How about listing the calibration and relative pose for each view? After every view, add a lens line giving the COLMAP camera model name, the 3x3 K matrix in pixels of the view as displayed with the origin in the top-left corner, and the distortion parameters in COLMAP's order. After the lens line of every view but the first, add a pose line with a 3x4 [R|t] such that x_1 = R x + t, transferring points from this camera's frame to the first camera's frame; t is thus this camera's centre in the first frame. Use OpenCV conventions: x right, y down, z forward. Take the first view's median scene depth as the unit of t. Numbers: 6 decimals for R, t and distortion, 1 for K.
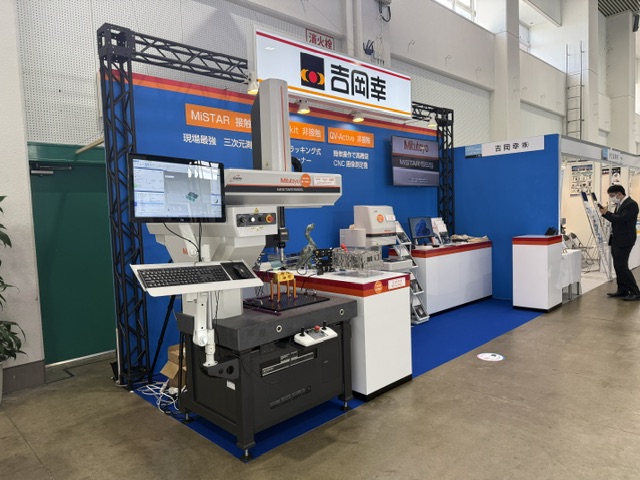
lens RADIAL K [[455.9, 0, 320.0], [0, 455.9, 240.0], [0, 0, 1]] dist [0.026094, -0.000107]
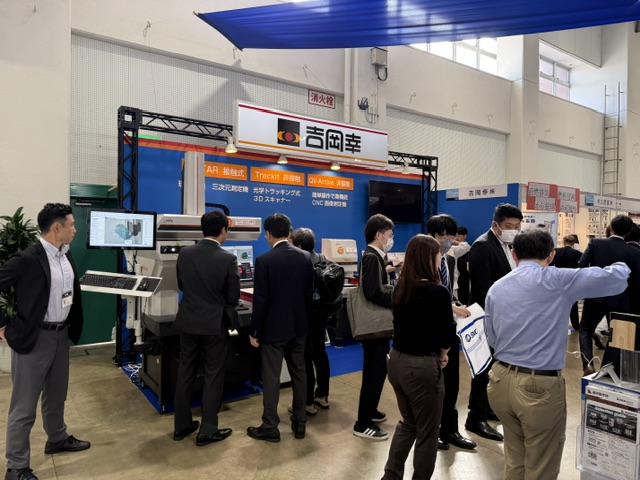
lens RADIAL K [[446.6, 0, 320.0], [0, 446.6, 240.0], [0, 0, 1]] dist [0.072717, -0.001885]
pose [[0.987194, 0.053829, -0.150166, 0.241190], [-0.060948, 0.997205, -0.043210, -0.017758], [0.147420, 0.051808, 0.987716, -0.183845]]
